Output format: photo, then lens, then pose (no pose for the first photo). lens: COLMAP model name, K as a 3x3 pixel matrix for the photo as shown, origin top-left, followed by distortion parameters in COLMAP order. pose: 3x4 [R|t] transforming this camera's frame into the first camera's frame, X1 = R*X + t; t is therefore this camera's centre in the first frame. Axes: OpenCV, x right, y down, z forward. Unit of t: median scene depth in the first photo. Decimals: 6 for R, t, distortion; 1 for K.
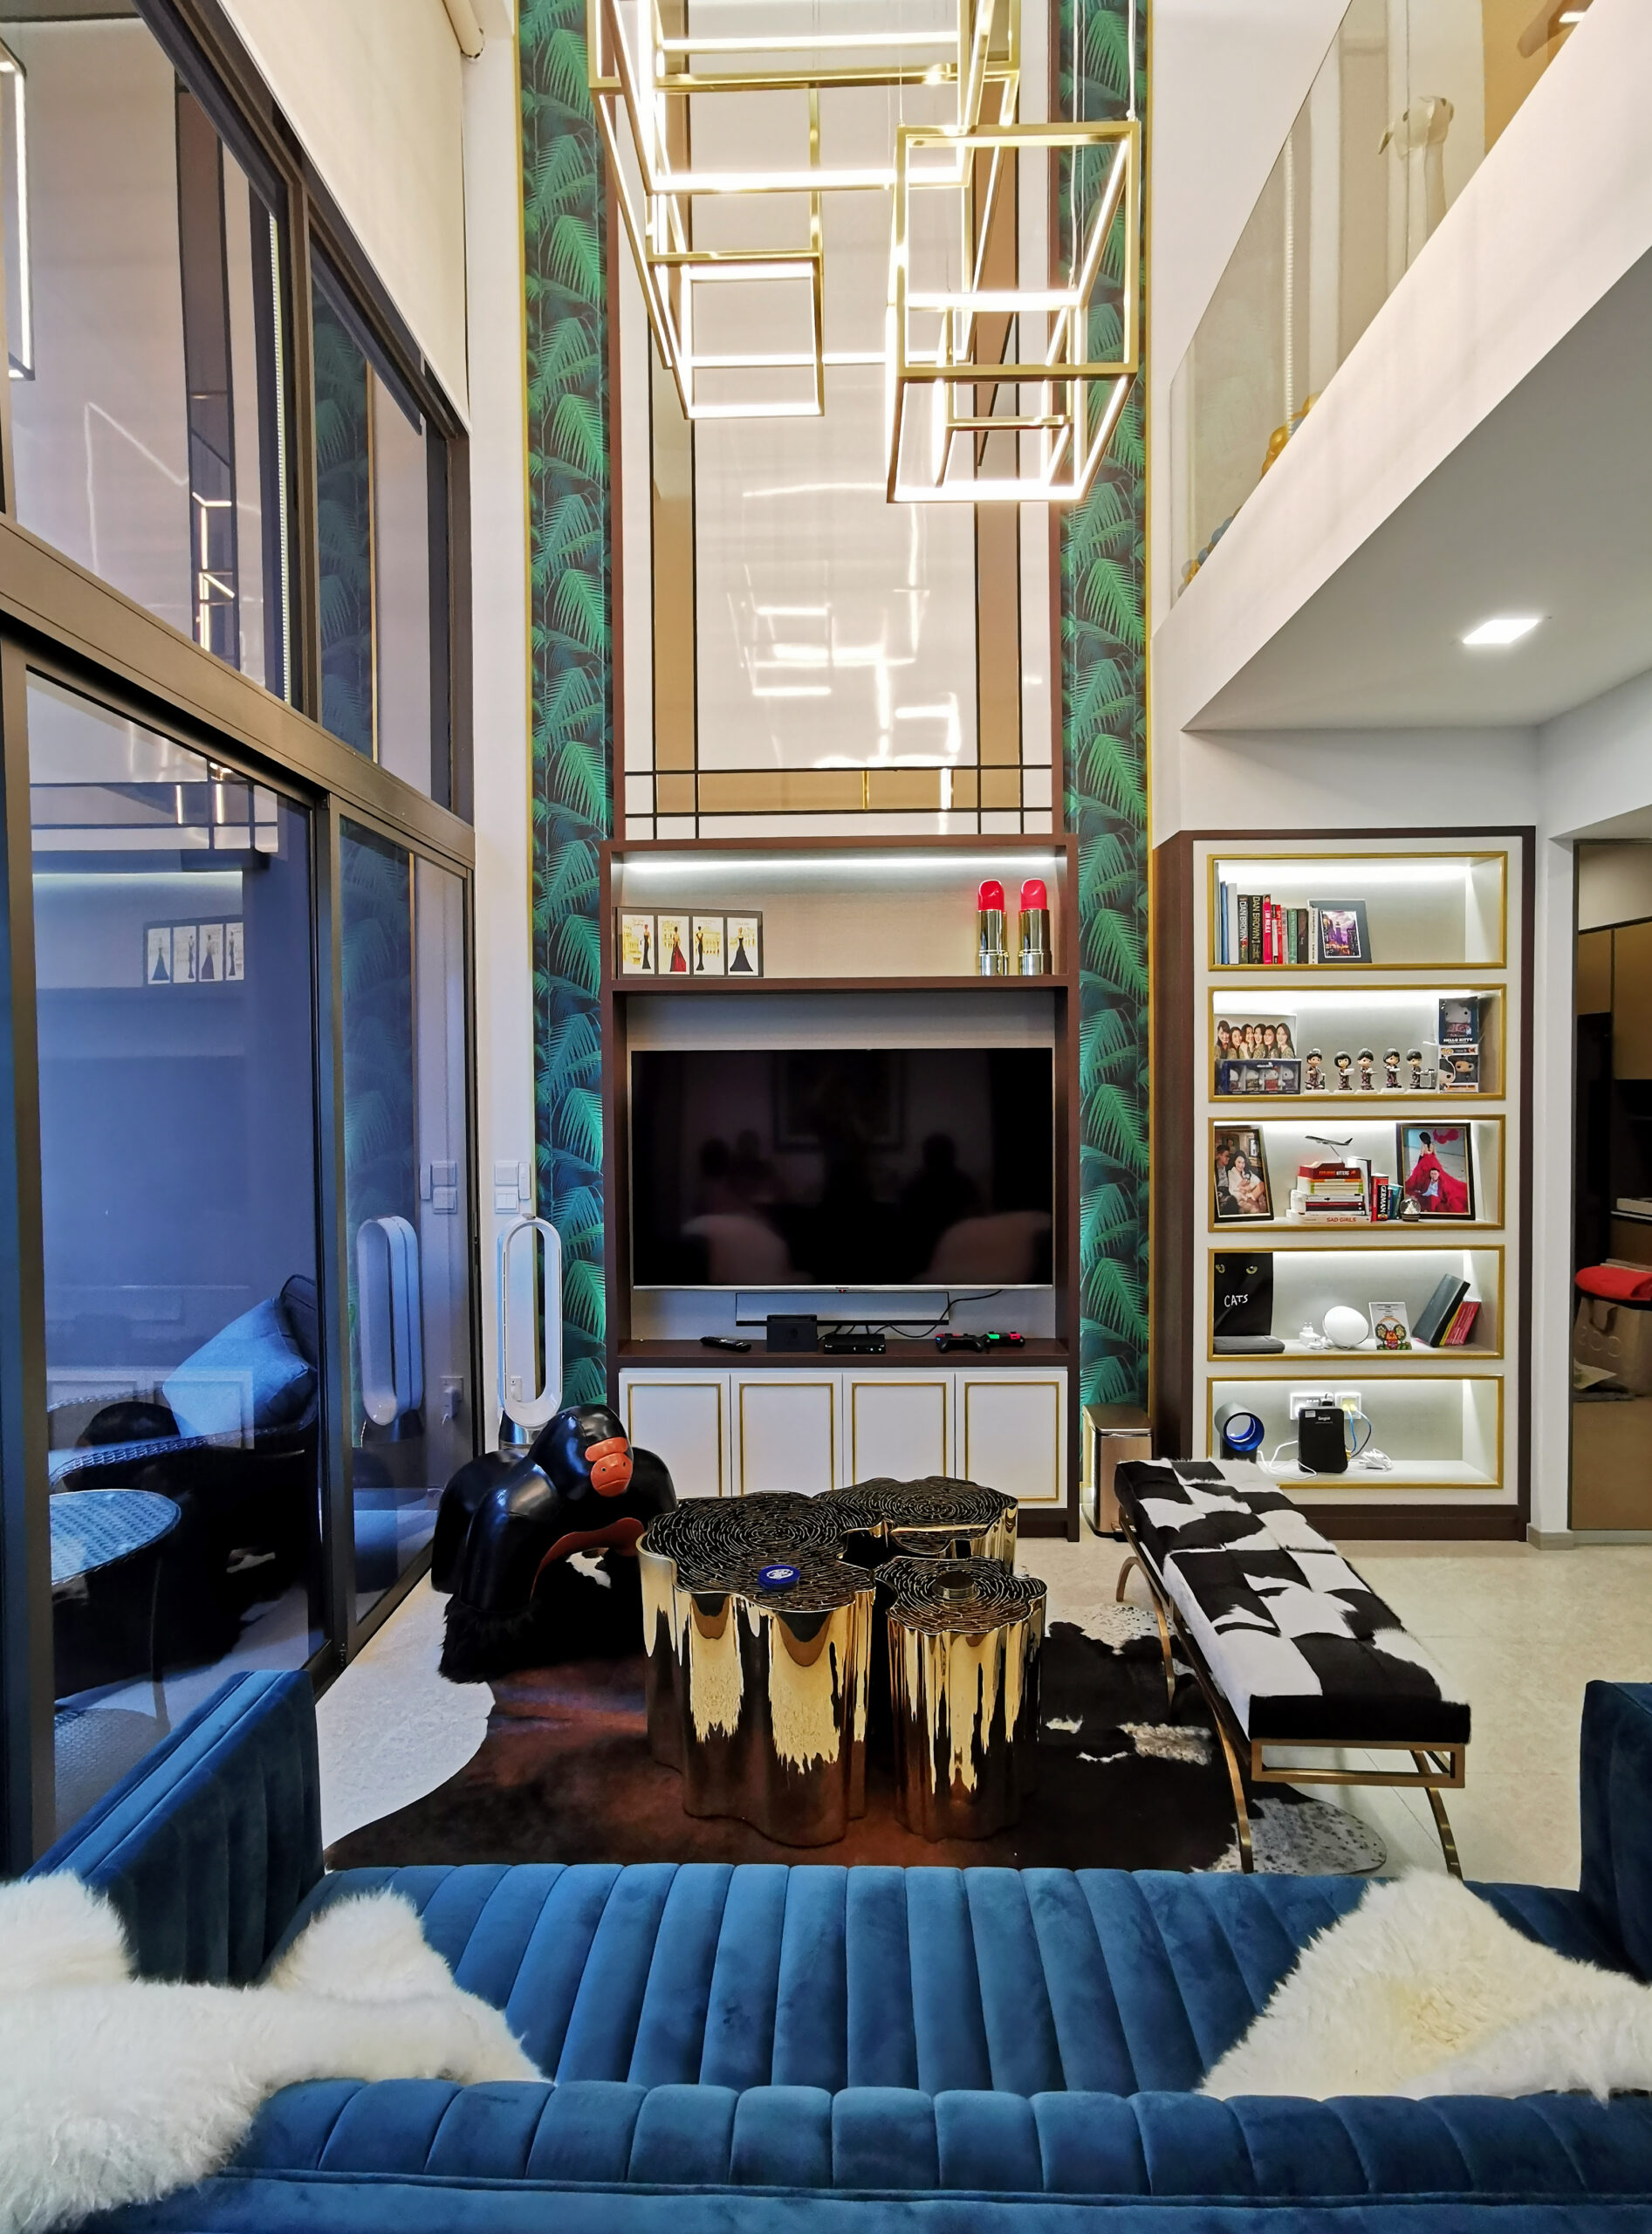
lens RADIAL K [[1117.3, 0, 816.4], [0, 1117.3, 1107.8], [0, 0, 1]] dist [-0.070902, 0.082317]
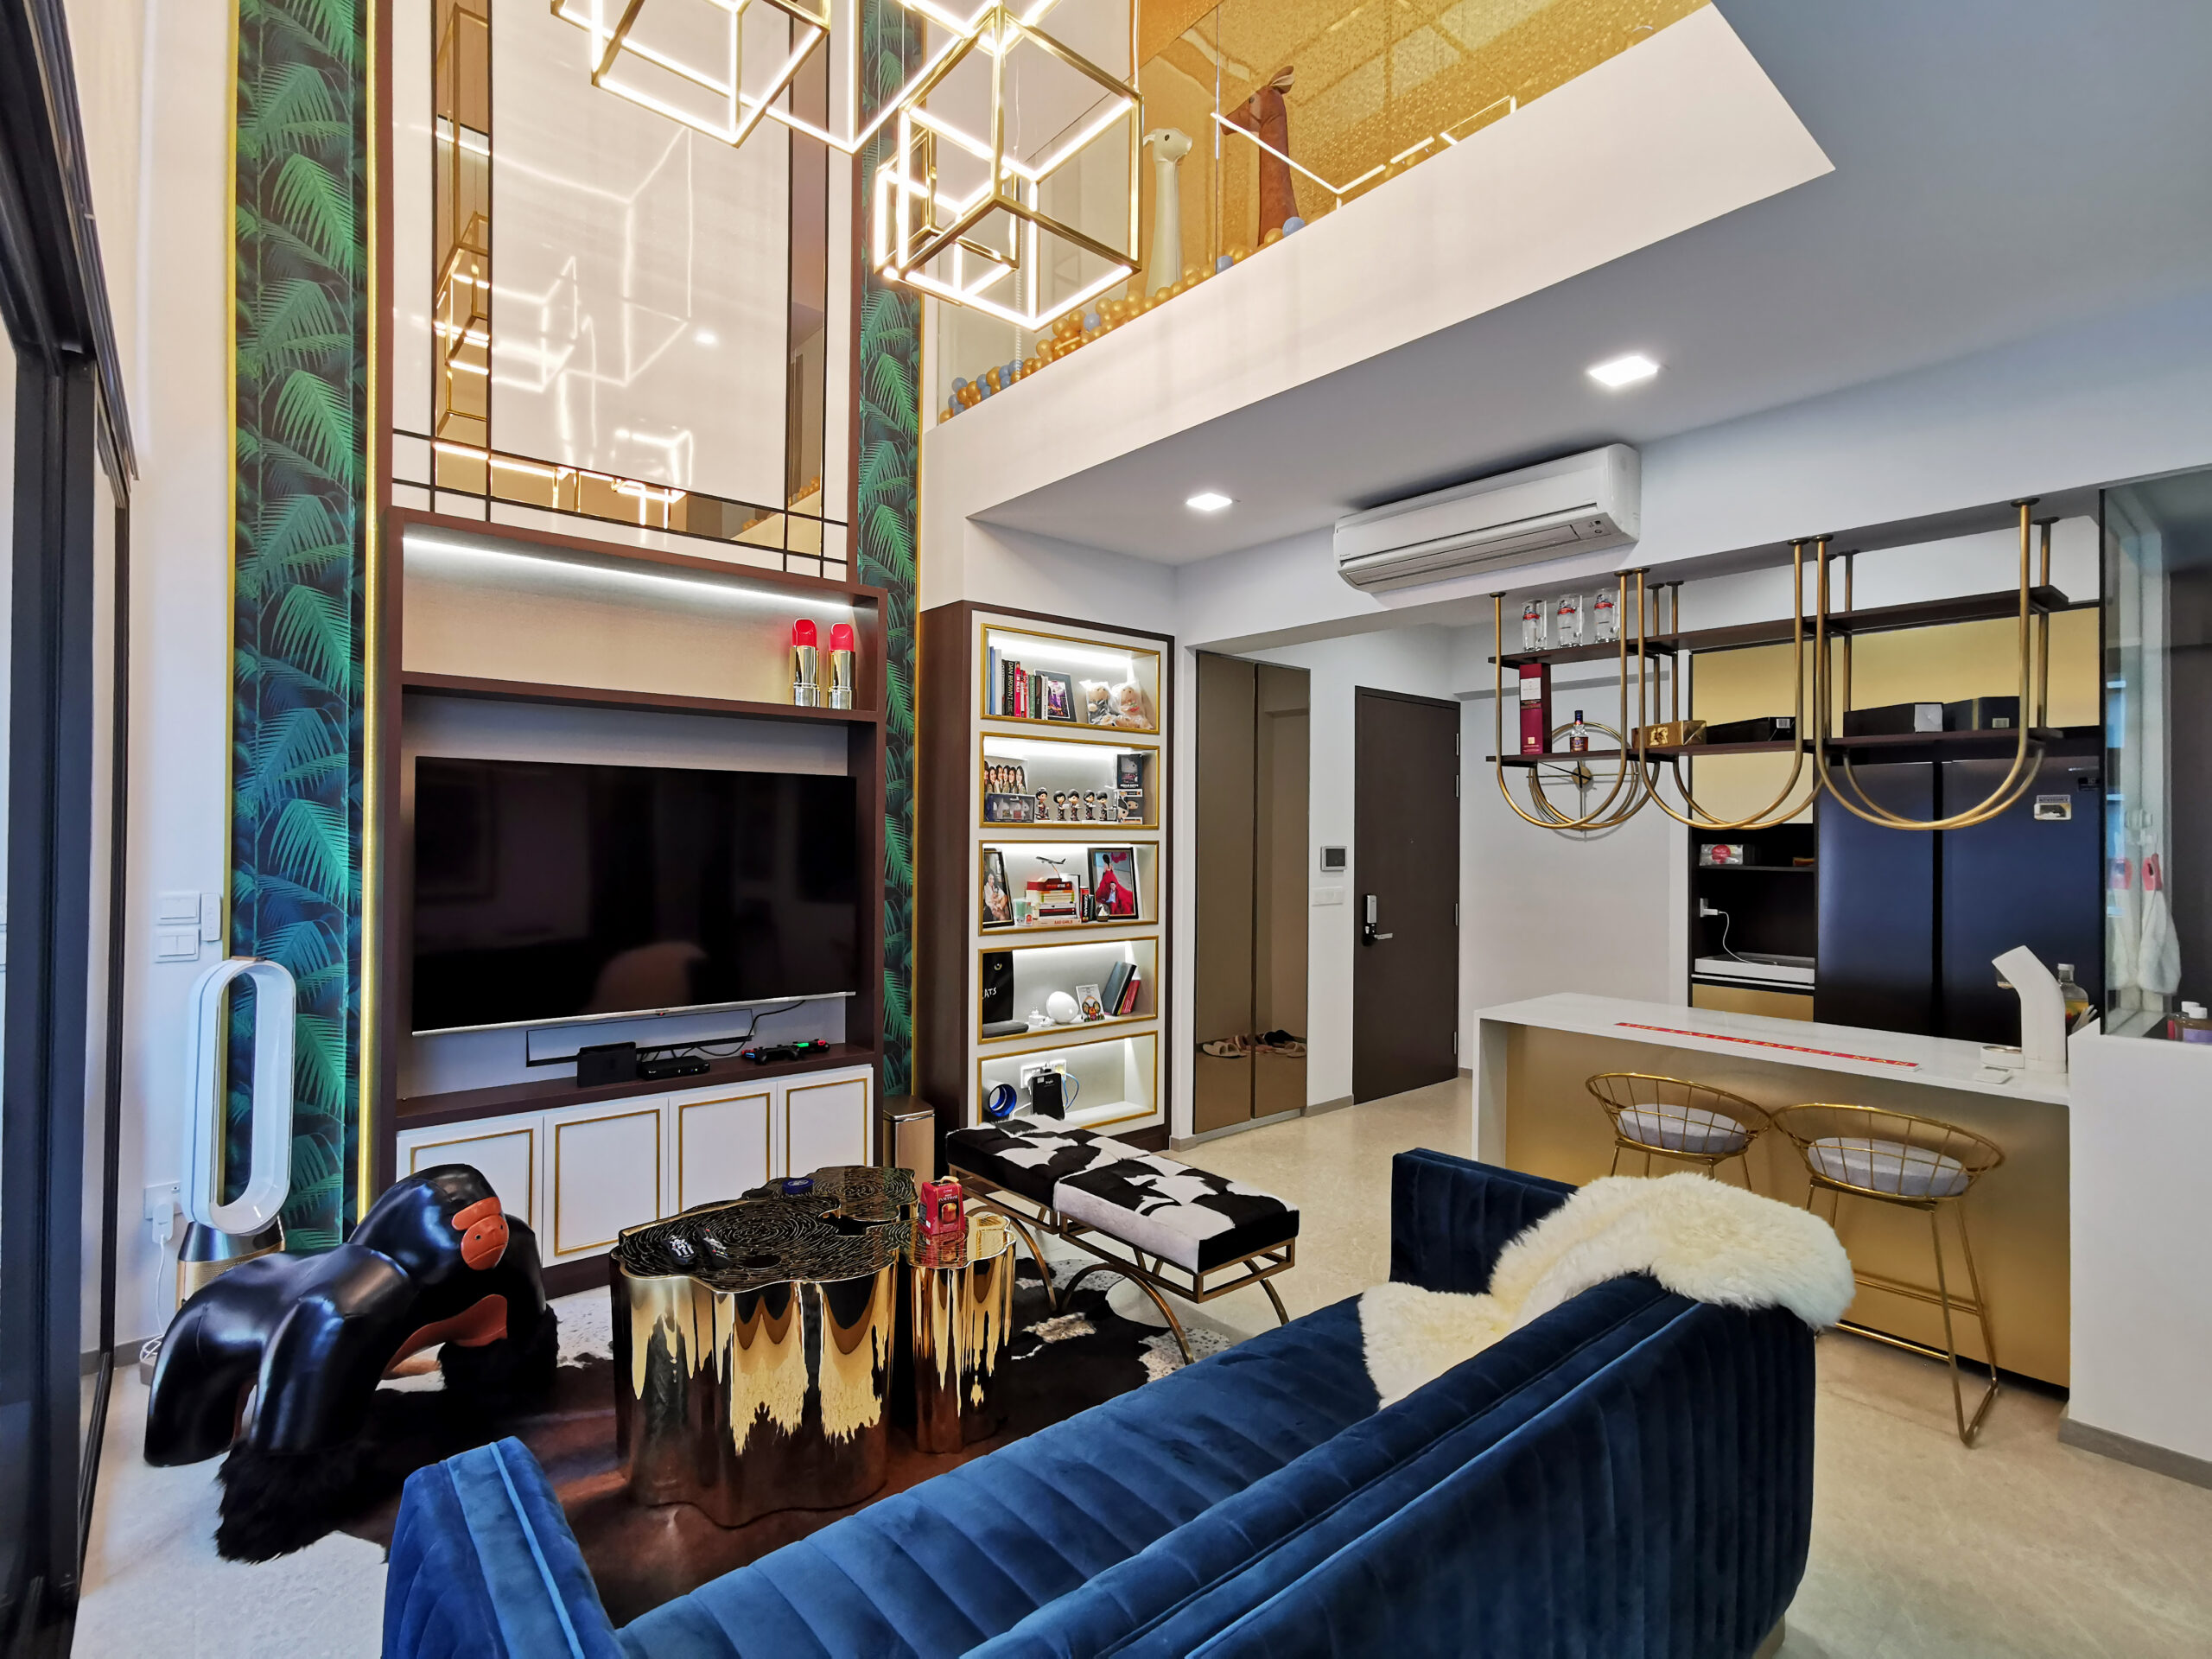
lens RADIAL K [[1086.2, 0, 1094.3], [0, 1086.2, 826.7], [0, 0, 1]] dist [-0.039800, 0.037935]
pose [[0.744725, 0.020151, 0.667067, -0.332353], [0.004800, 0.999356, -0.035548, 0.035709], [-0.667354, 0.029675, 0.744149, 0.038305]]
